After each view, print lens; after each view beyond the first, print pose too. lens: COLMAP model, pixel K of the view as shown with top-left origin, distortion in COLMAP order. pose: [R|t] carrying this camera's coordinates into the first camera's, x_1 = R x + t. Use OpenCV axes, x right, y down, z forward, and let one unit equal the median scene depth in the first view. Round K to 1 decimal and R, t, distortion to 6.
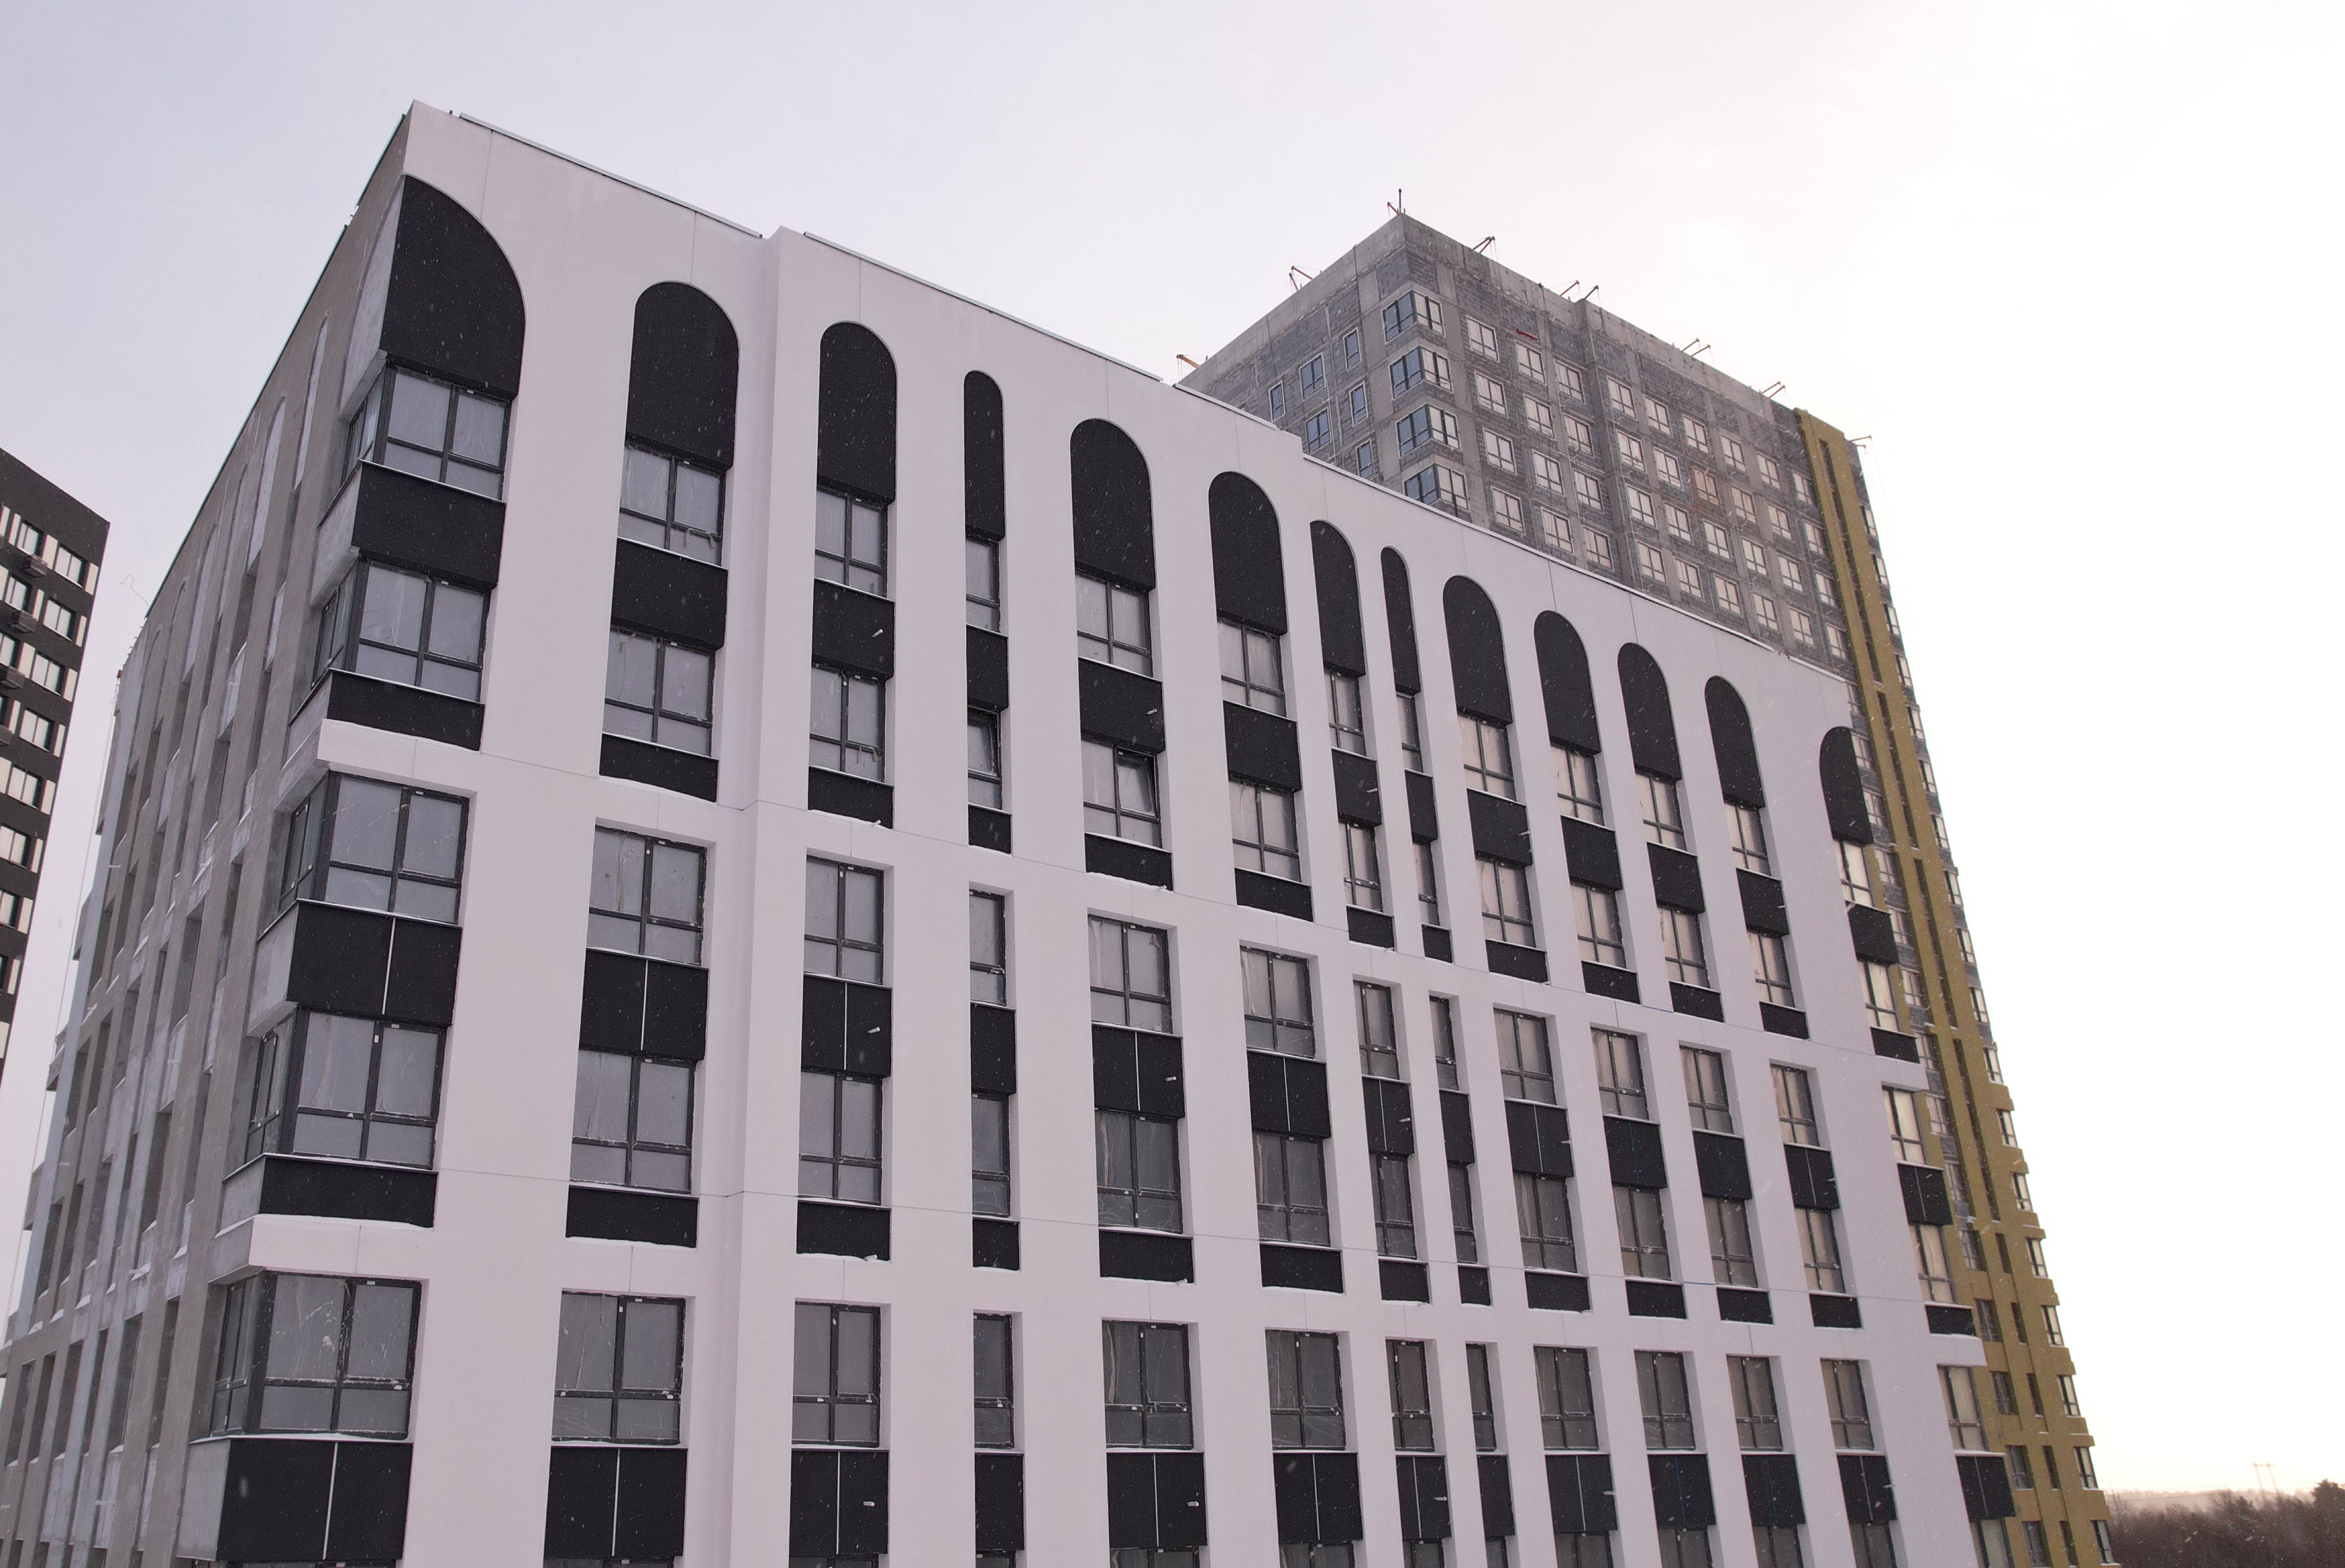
lens RADIAL K [[1790.2, 0, 956.5], [0, 1790.2, 779.6], [0, 0, 1]] dist [-0.050132, 0.007896]
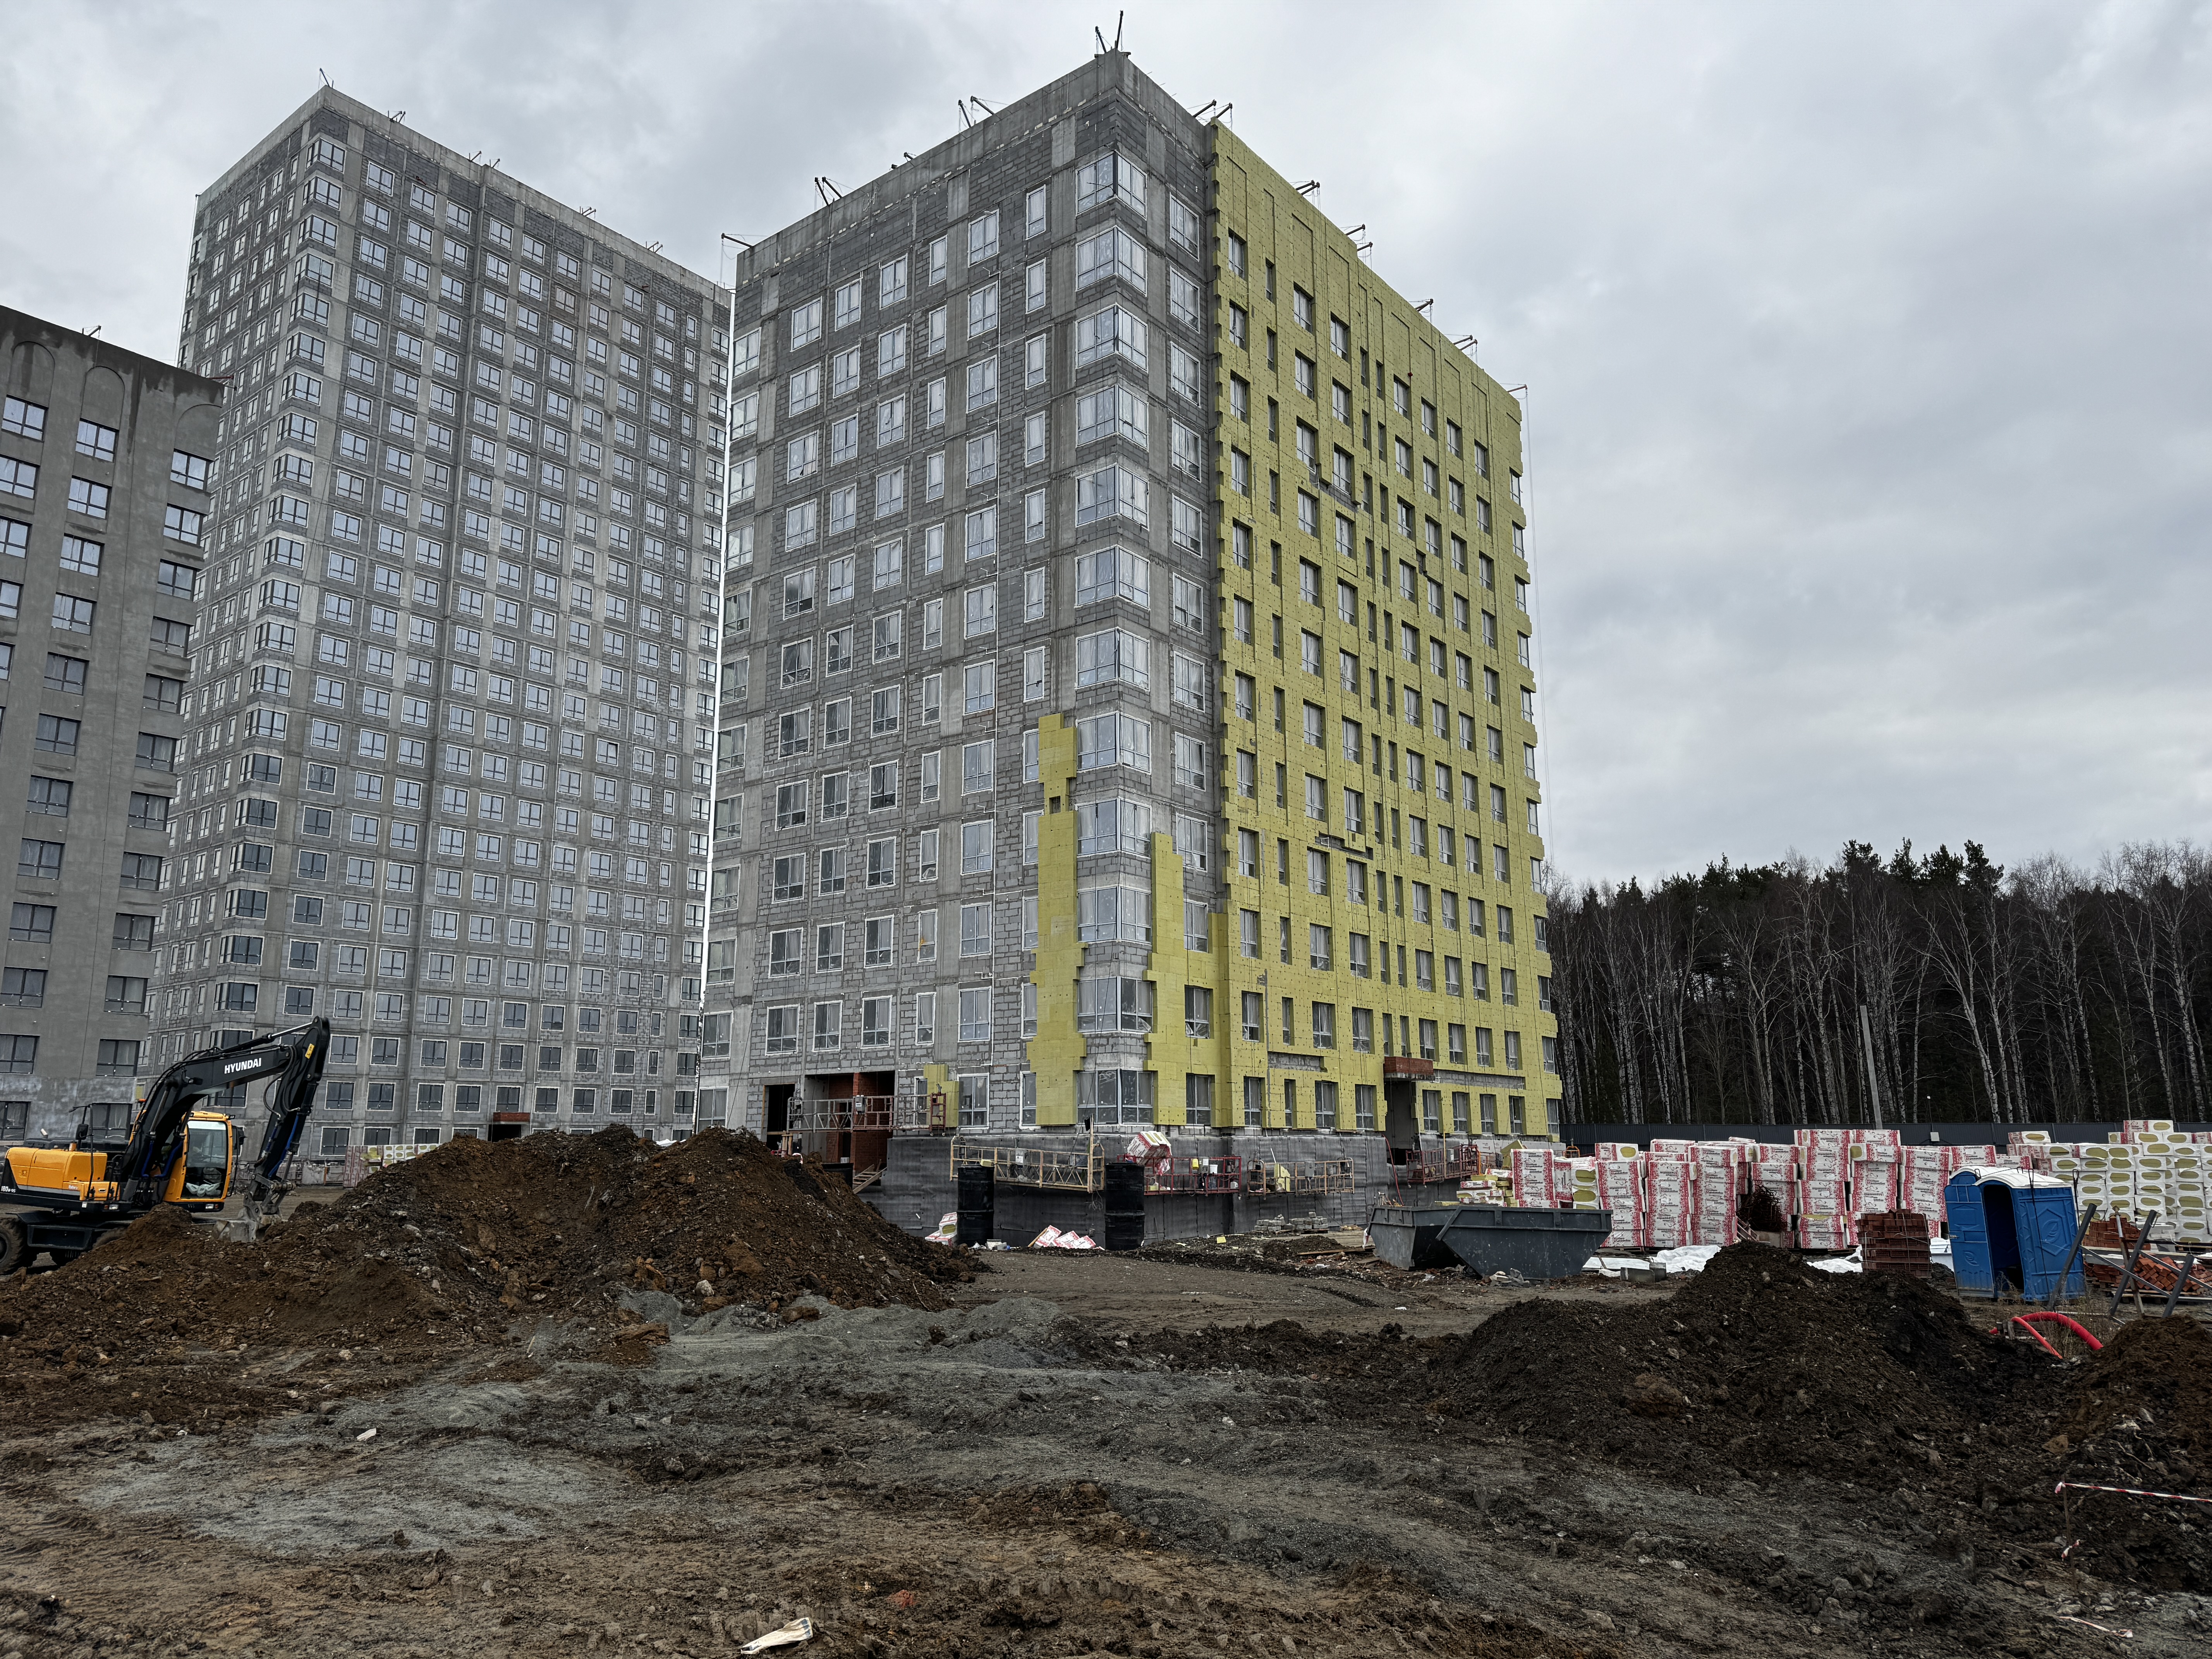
lens RADIAL K [[1558.0, 0, 1114.6], [0, 1558.0, 837.8], [0, 0, 1]] dist [0.044827, -0.050785]
pose [[0.949816, 0.066945, 0.305561, 0.549122], [-0.123777, 0.977538, 0.170586, 0.010248], [-0.287277, -0.199847, 0.936767, -0.666062]]
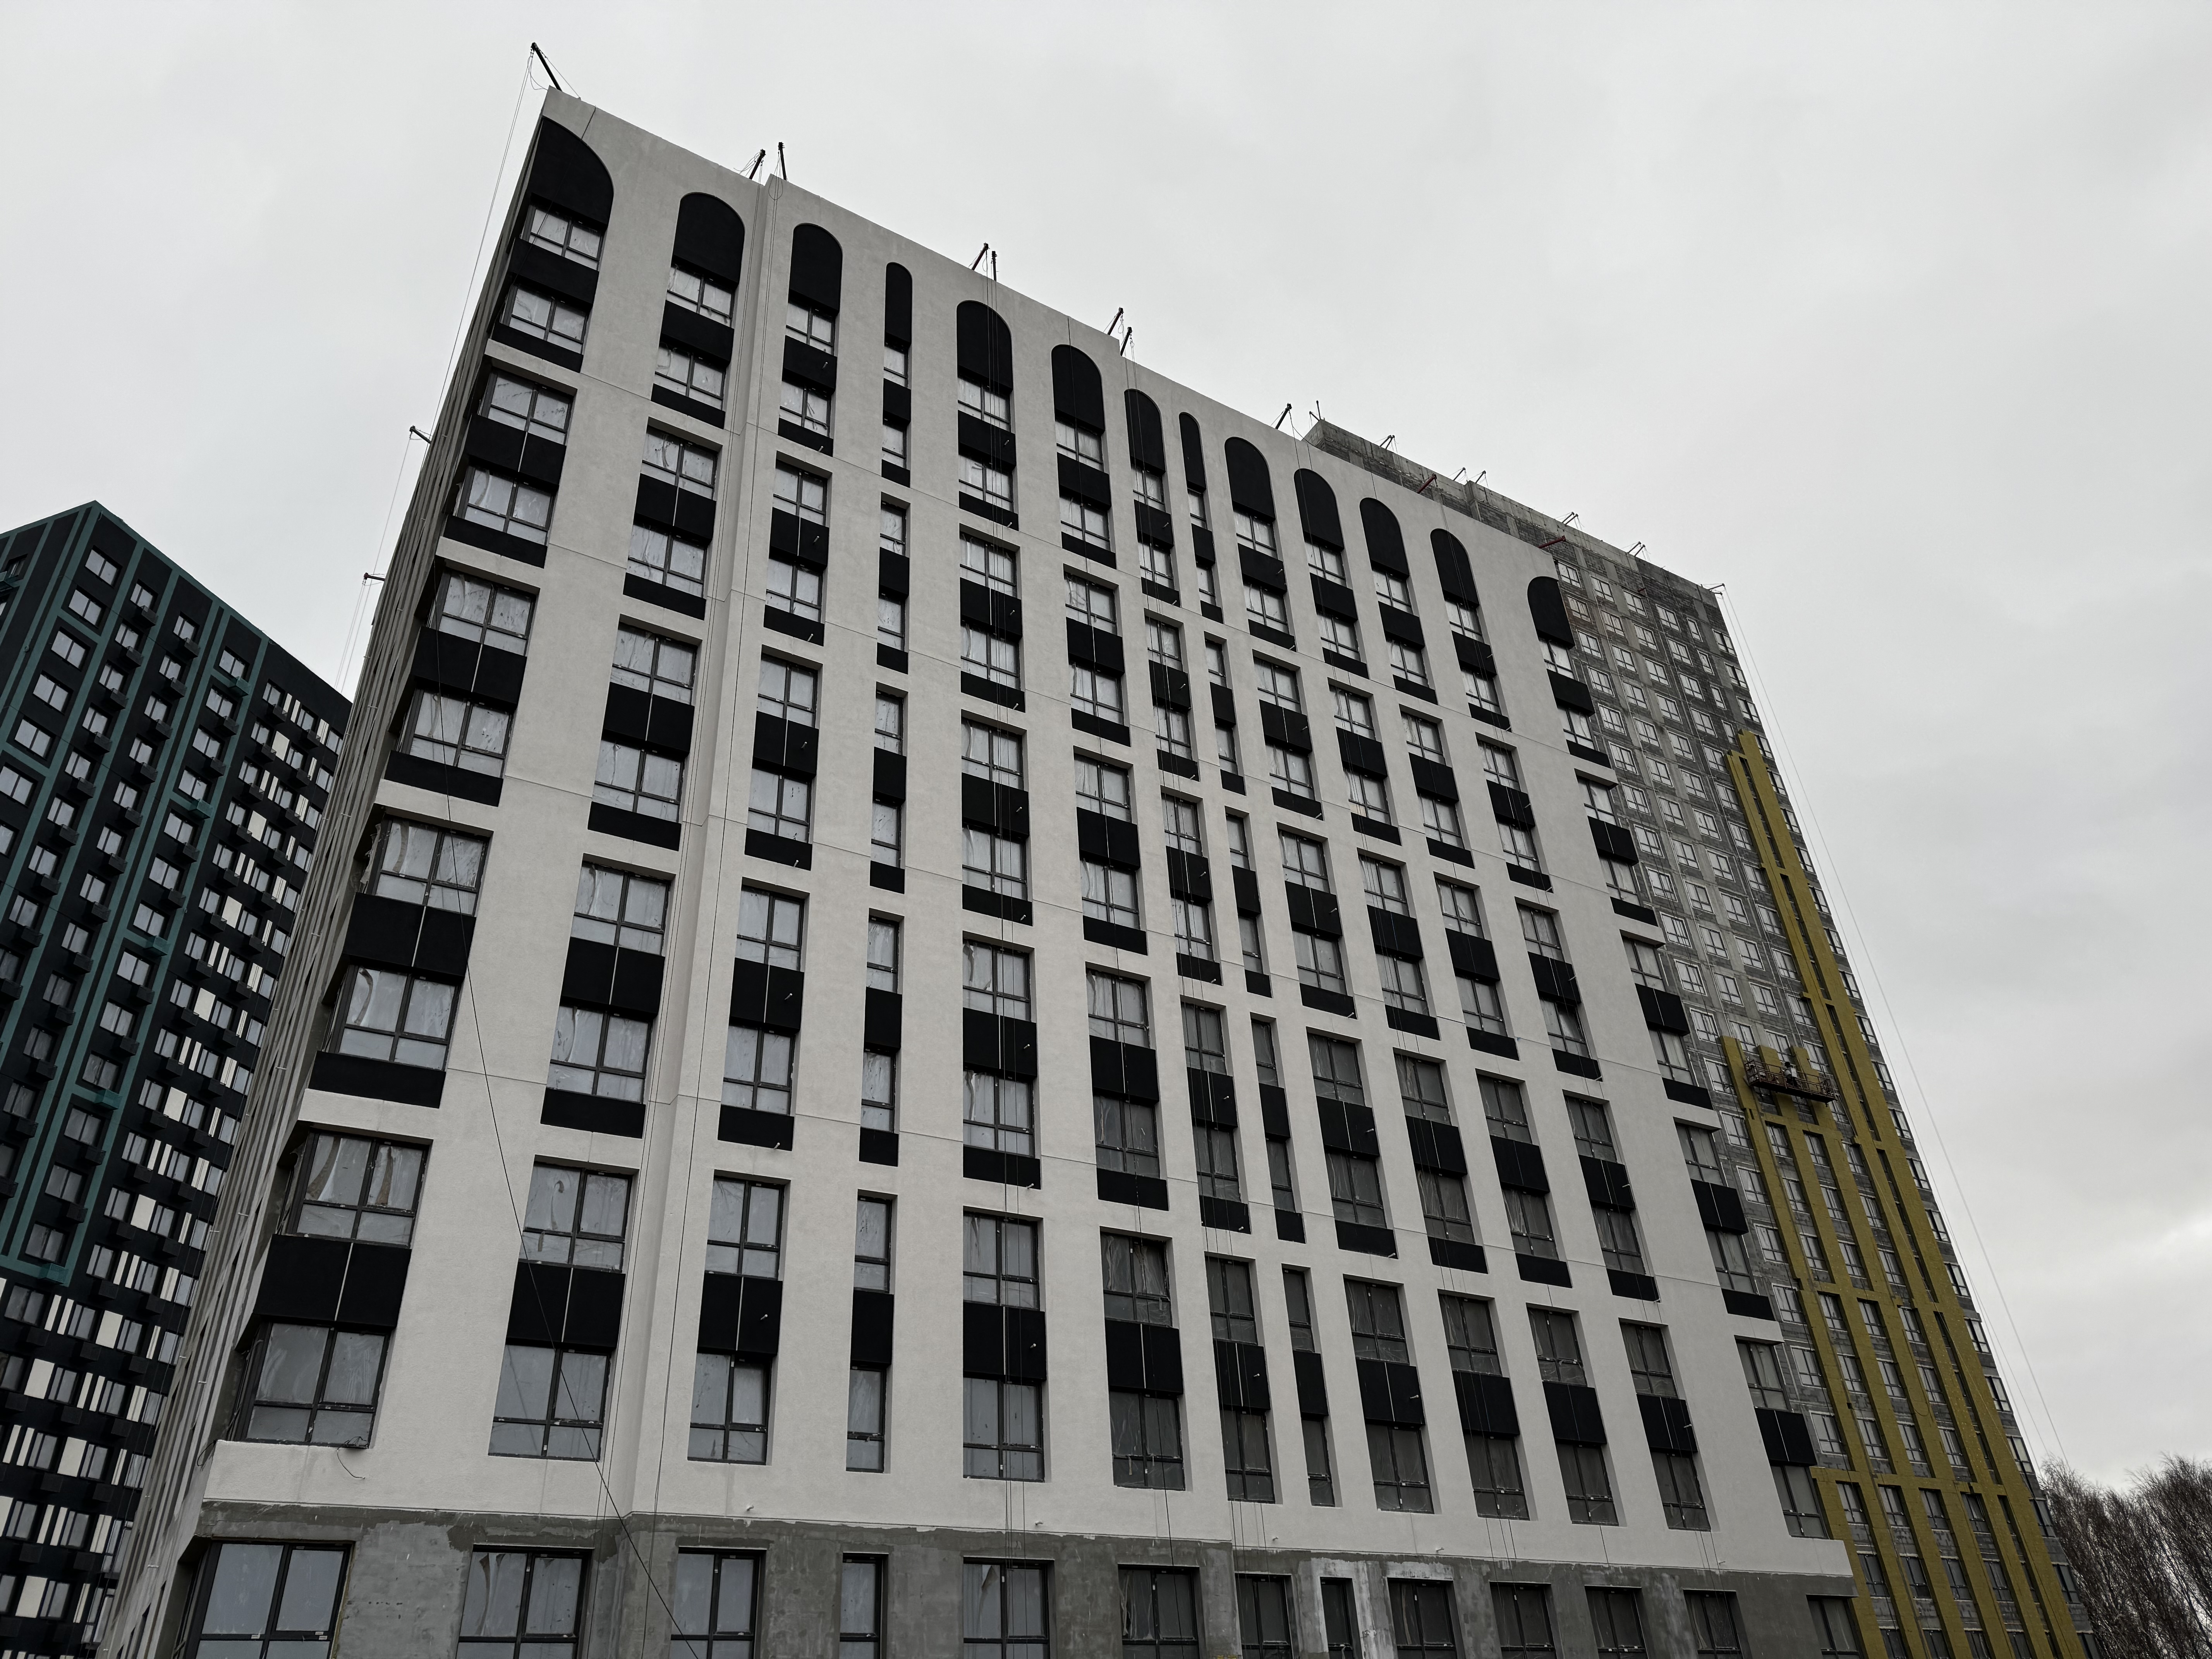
lens RADIAL K [[1558.0, 0, 1106.9], [0, 1558.0, 827.1], [0, 0, 1]] dist [0.044827, -0.050785]
pose [[0.998144, -0.060894, -0.000170, 0.067894], [0.059678, 0.978769, -0.196087, 0.224520], [0.012106, 0.195712, 0.980587, -0.130817]]
